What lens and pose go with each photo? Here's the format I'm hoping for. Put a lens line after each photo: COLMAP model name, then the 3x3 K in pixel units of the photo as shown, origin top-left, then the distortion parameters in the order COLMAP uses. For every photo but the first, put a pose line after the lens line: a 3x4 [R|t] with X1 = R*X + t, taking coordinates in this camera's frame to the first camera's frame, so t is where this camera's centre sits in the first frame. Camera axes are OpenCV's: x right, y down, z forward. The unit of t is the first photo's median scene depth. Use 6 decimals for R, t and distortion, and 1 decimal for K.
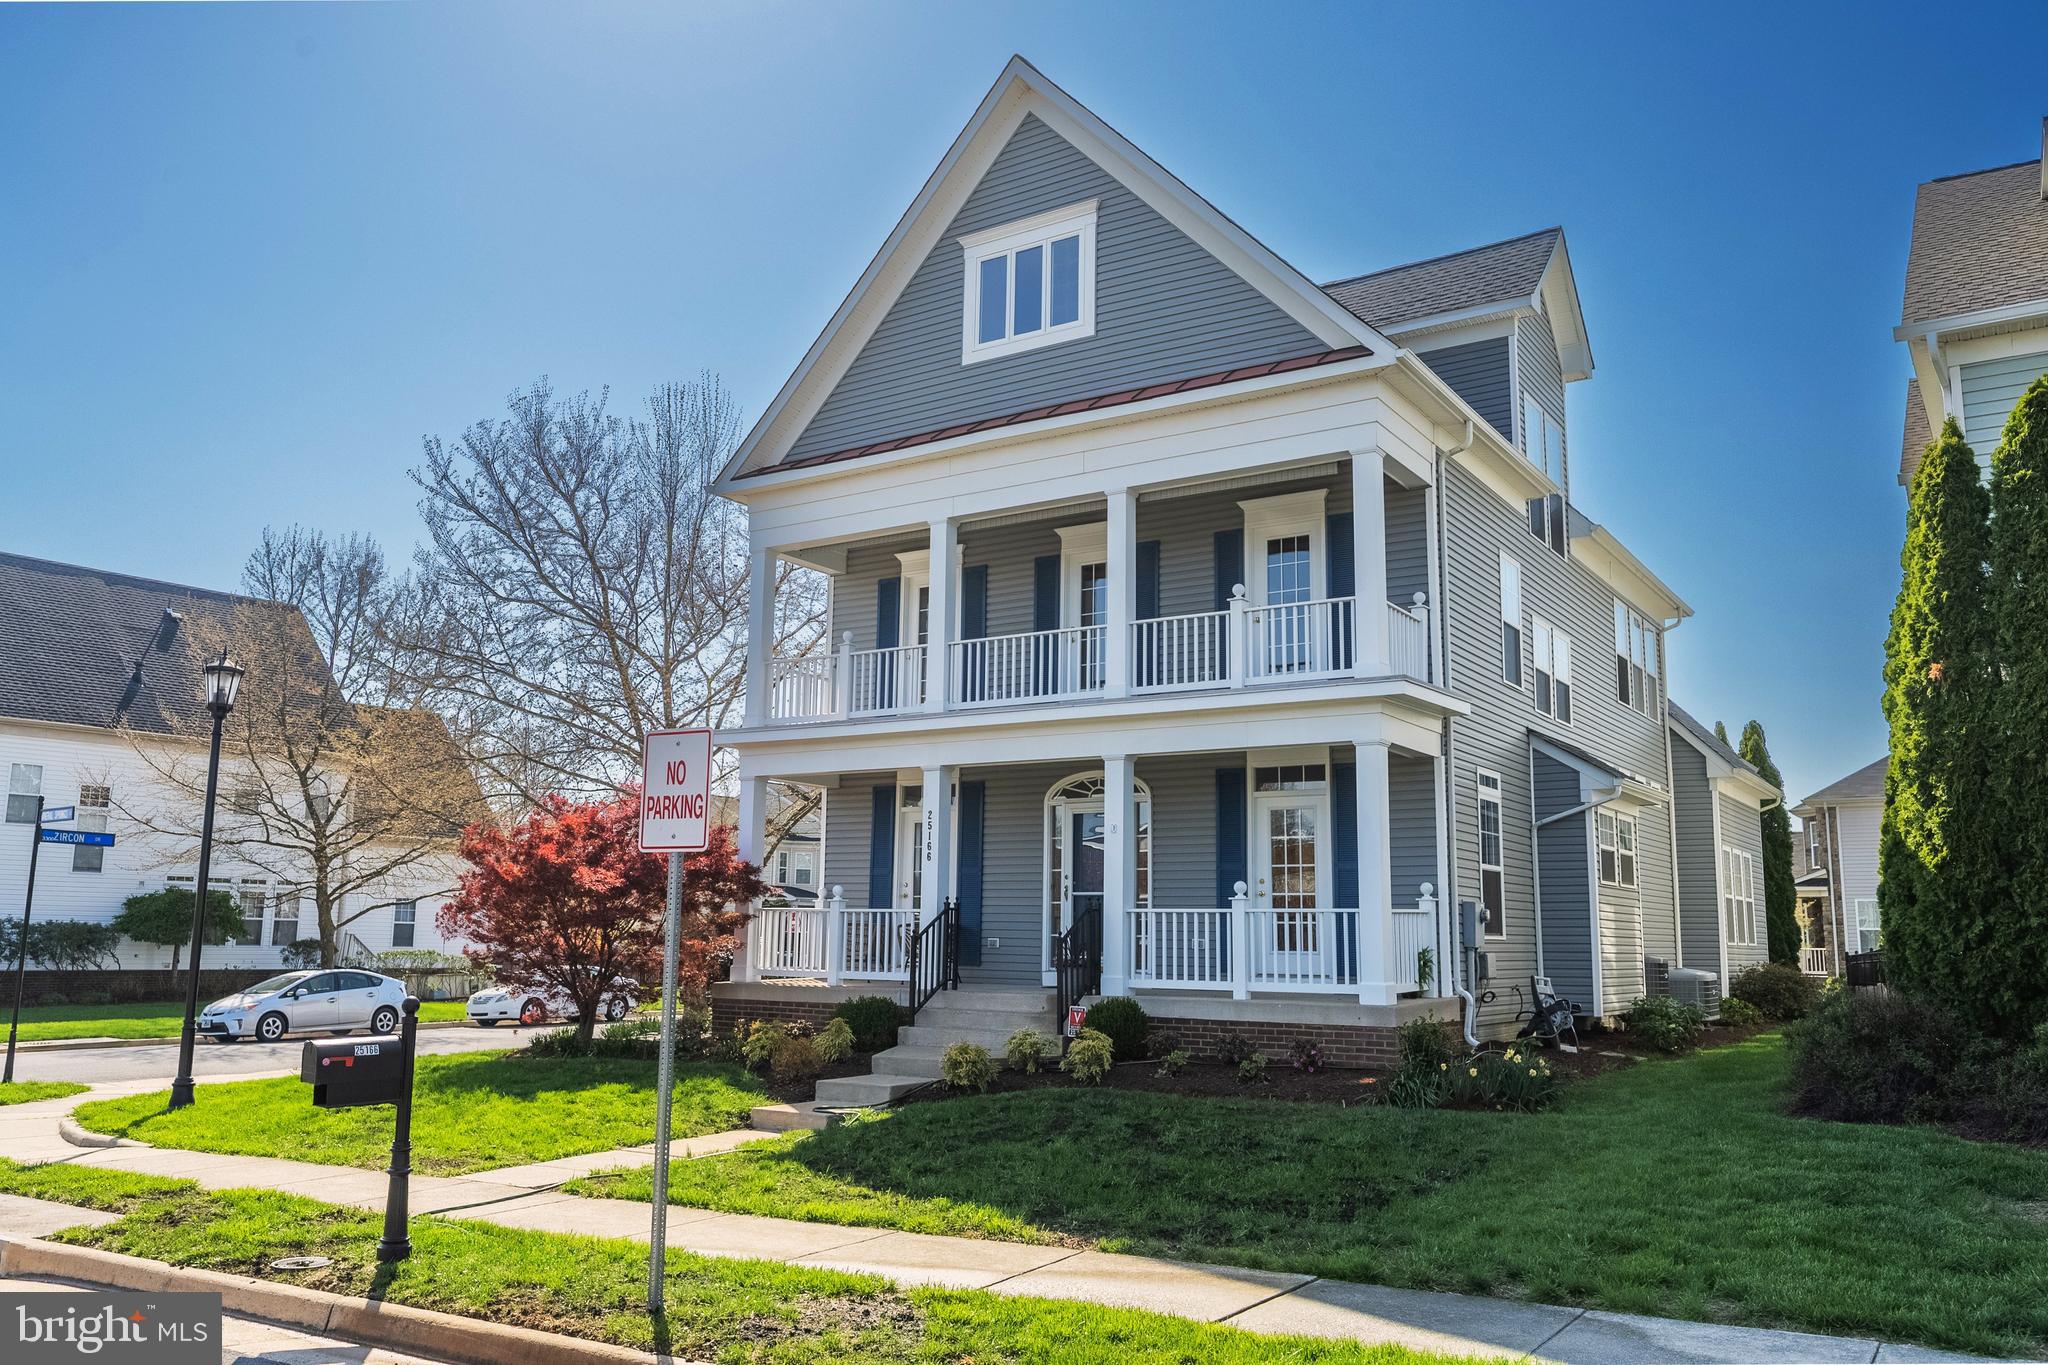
lens RADIAL K [[1606.6, 0, 1033.4], [0, 1606.6, 682.1], [0, 0, 1]] dist [0.010802, 0.001467]
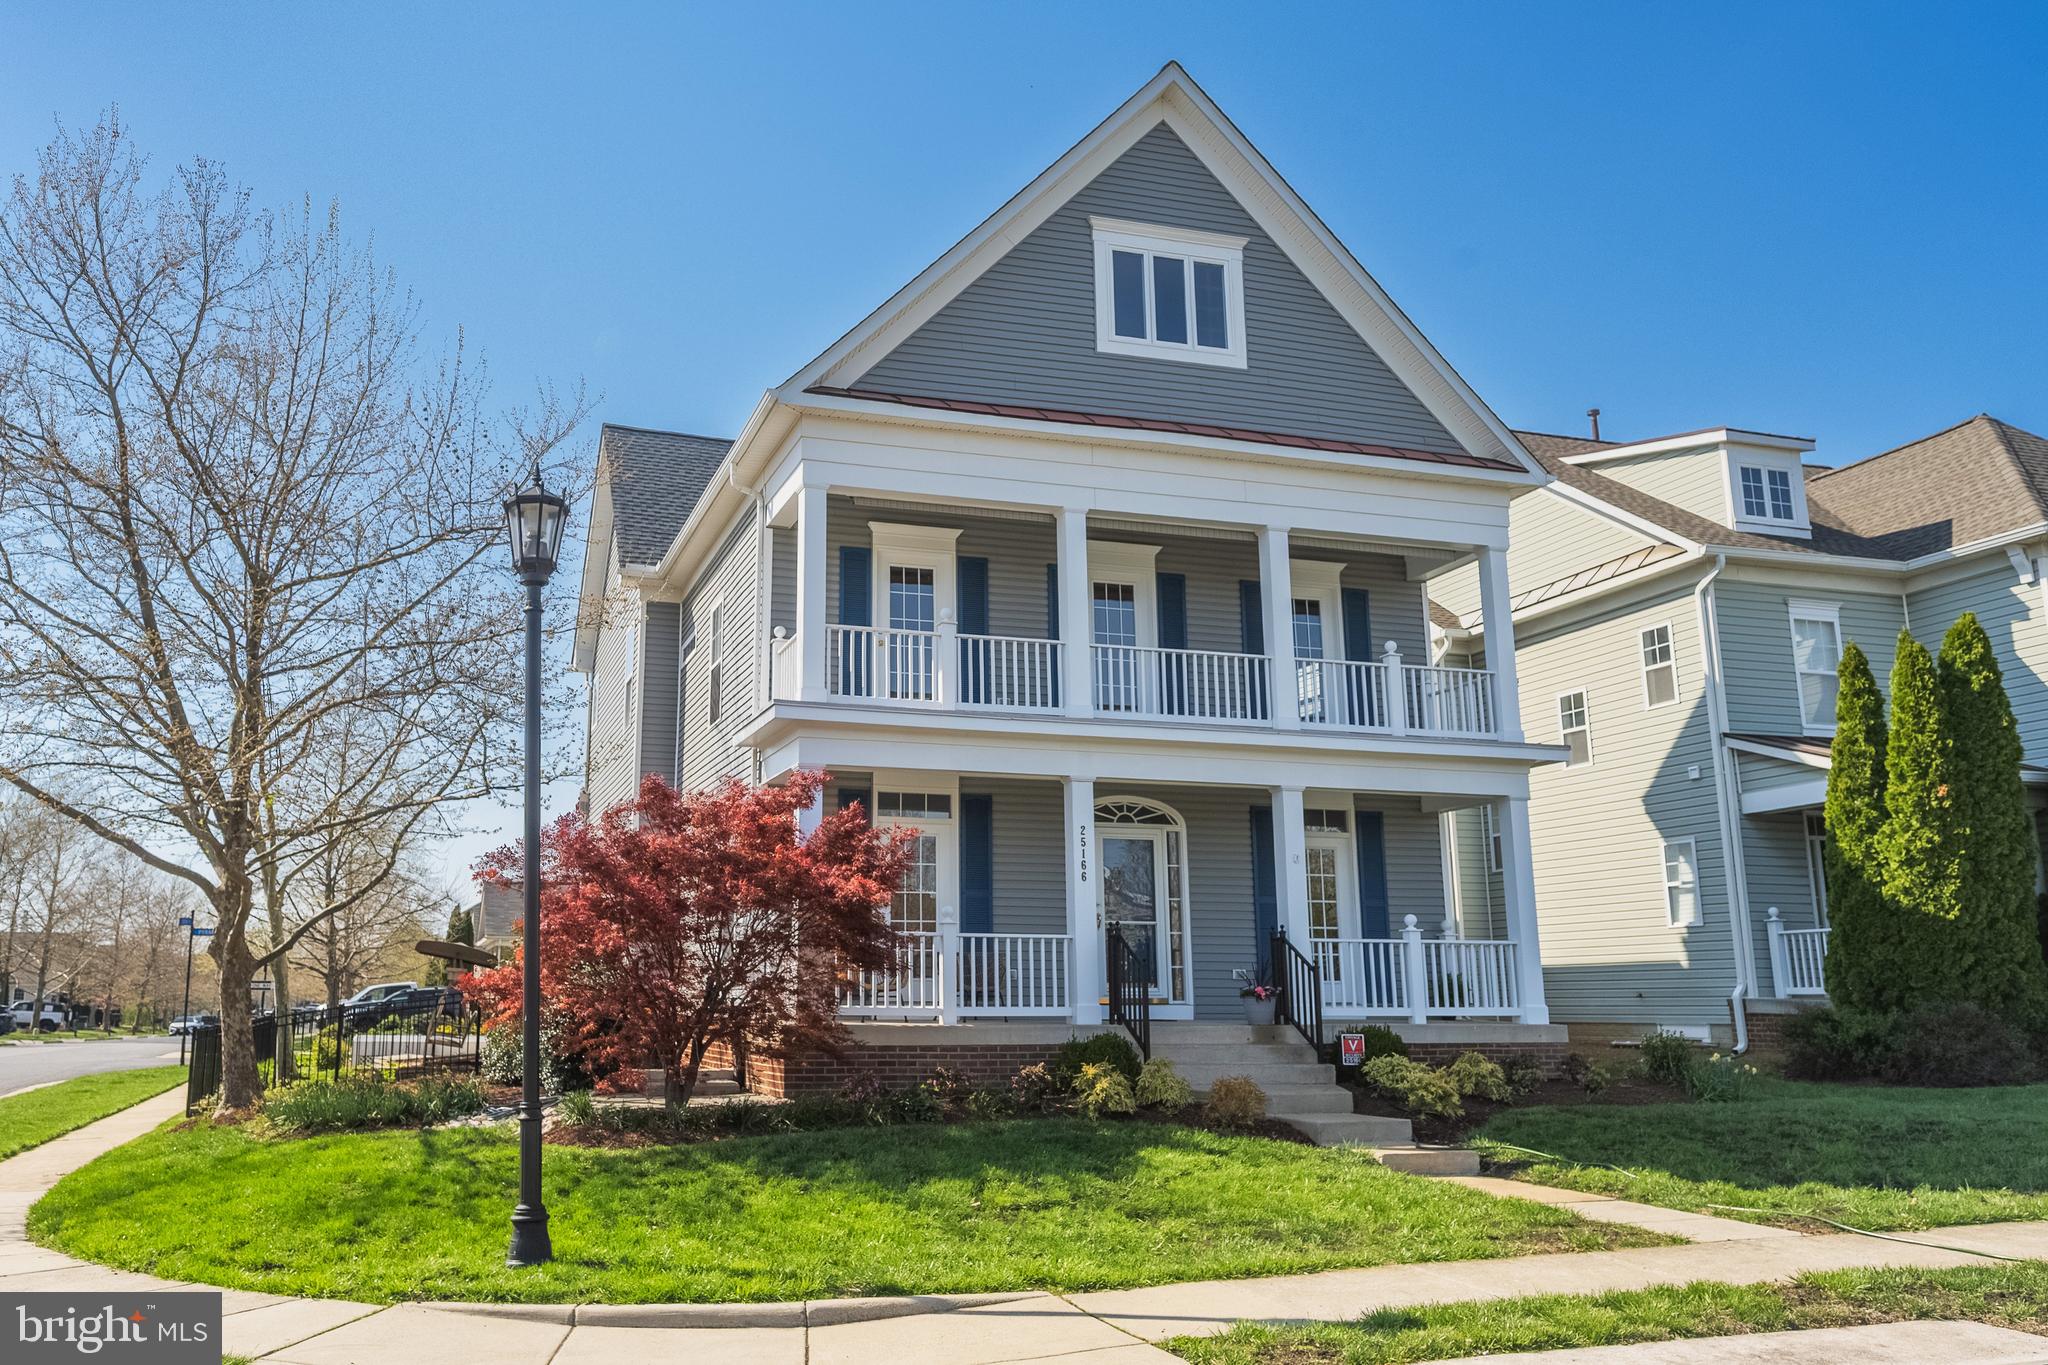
lens RADIAL K [[1569.4, 0, 846.6], [0, 1569.4, 686.5], [0, 0, 1]] dist [-0.000990, -0.001798]
pose [[0.659003, 0.128549, 0.741074, -0.805763], [-0.119378, 0.990674, -0.065688, 0.074094], [-0.742606, -0.045179, 0.668203, 0.500837]]
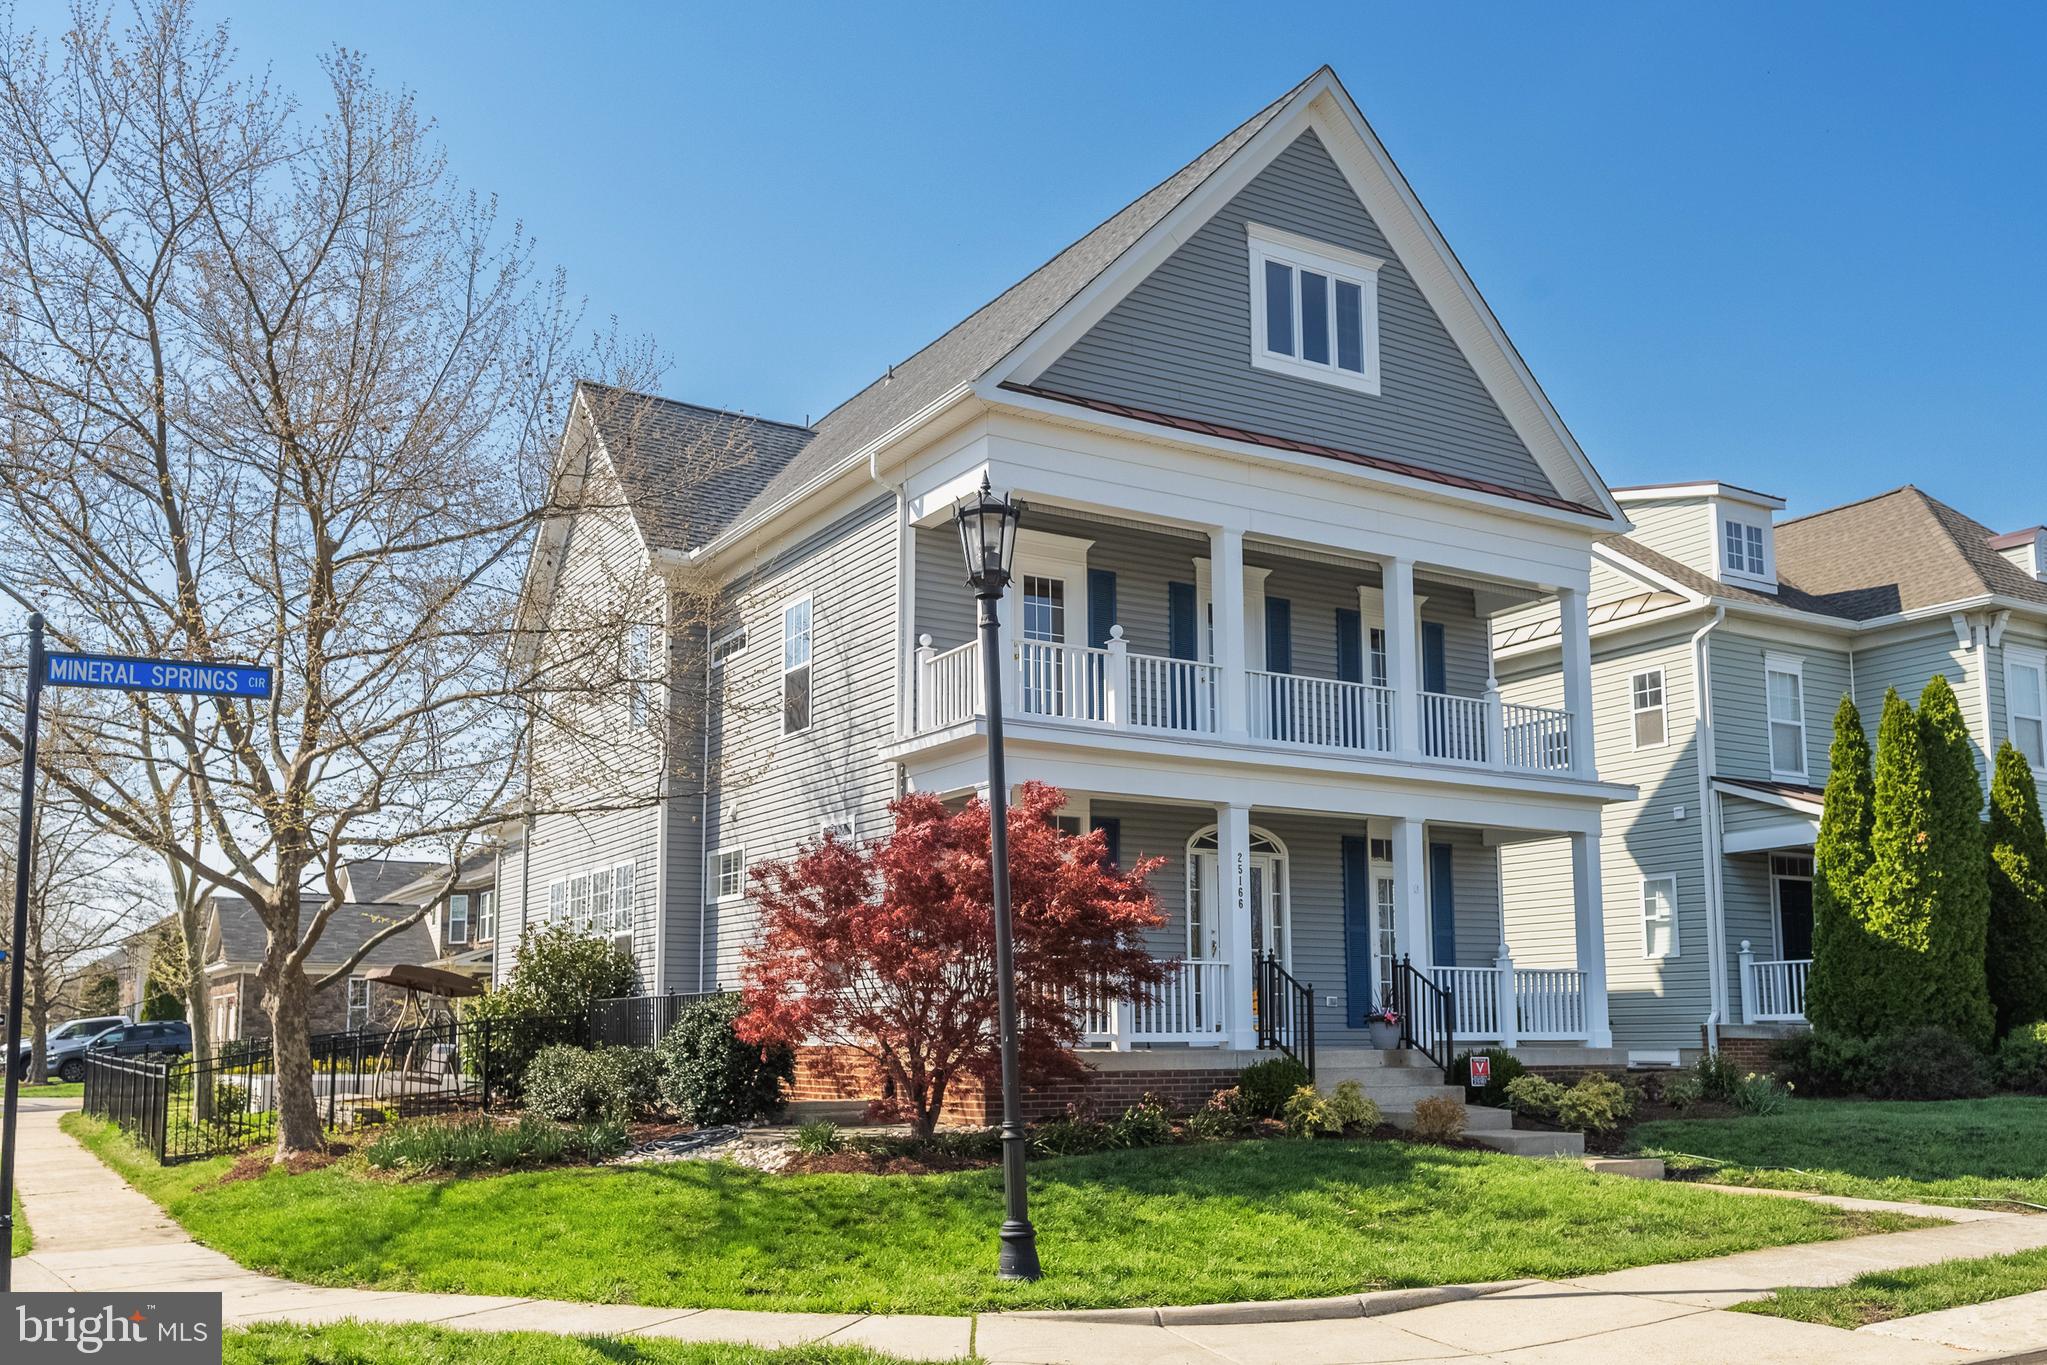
lens RADIAL K [[1778.0, 0, 968.5], [0, 1778.0, 825.3], [0, 0, 1]] dist [-0.005653, 0.004199]
pose [[0.447735, 0.083972, 0.890215, -1.003447], [-0.143377, 0.989441, -0.021220, 0.104743], [-0.882596, -0.118135, 0.455047, 0.668277]]
